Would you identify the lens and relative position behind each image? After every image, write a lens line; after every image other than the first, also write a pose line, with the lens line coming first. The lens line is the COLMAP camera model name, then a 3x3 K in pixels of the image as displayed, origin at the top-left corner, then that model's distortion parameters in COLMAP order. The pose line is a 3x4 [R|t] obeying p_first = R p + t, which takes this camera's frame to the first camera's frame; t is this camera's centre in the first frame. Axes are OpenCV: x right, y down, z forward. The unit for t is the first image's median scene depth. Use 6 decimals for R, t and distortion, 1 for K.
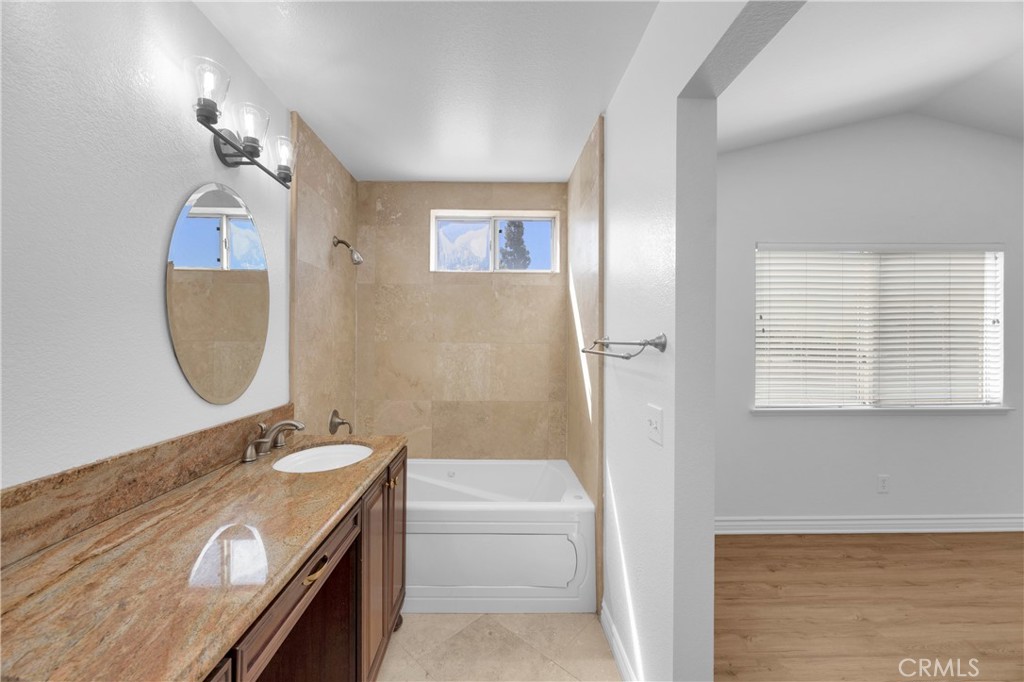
lens RADIAL K [[391.8, 0, 505.3], [0, 391.8, 344.4], [0, 0, 1]] dist [0.000786, -0.000189]
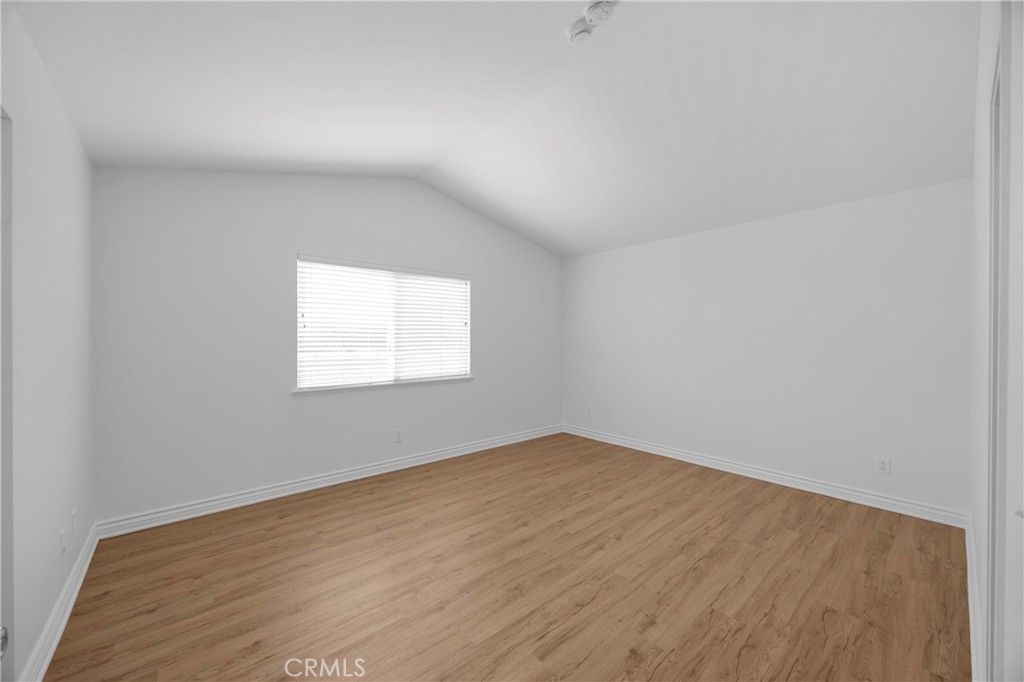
lens RADIAL K [[391.8, 0, 510.7], [0, 391.8, 338.4], [0, 0, 1]] dist [0.000786, -0.000189]
pose [[0.769633, 0.000879, 0.638486, 0.369476], [0.002900, 0.999984, -0.004874, 0.010578], [-0.638480, 0.005603, 0.769618, -0.358211]]
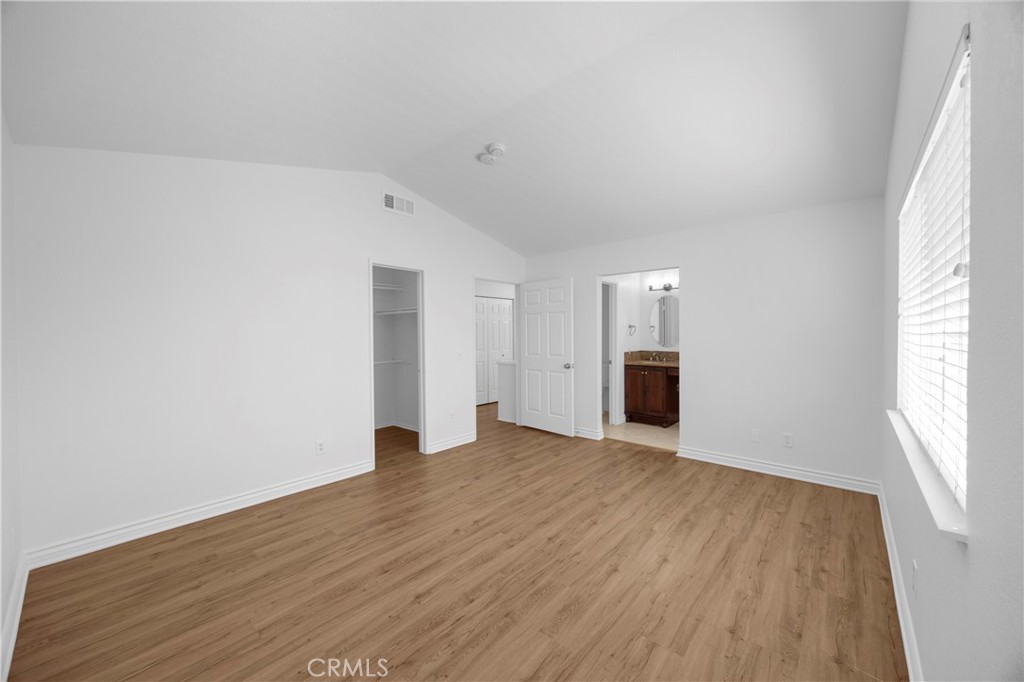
lens RADIAL K [[391.8, 0, 512.9], [0, 391.8, 337.6], [0, 0, 1]] dist [0.000786, -0.000189]
pose [[-0.669038, 0.011223, -0.743143, 1.786199], [0.003137, 0.999920, 0.012276, -0.003908], [0.743221, 0.005882, -0.669020, 0.949068]]
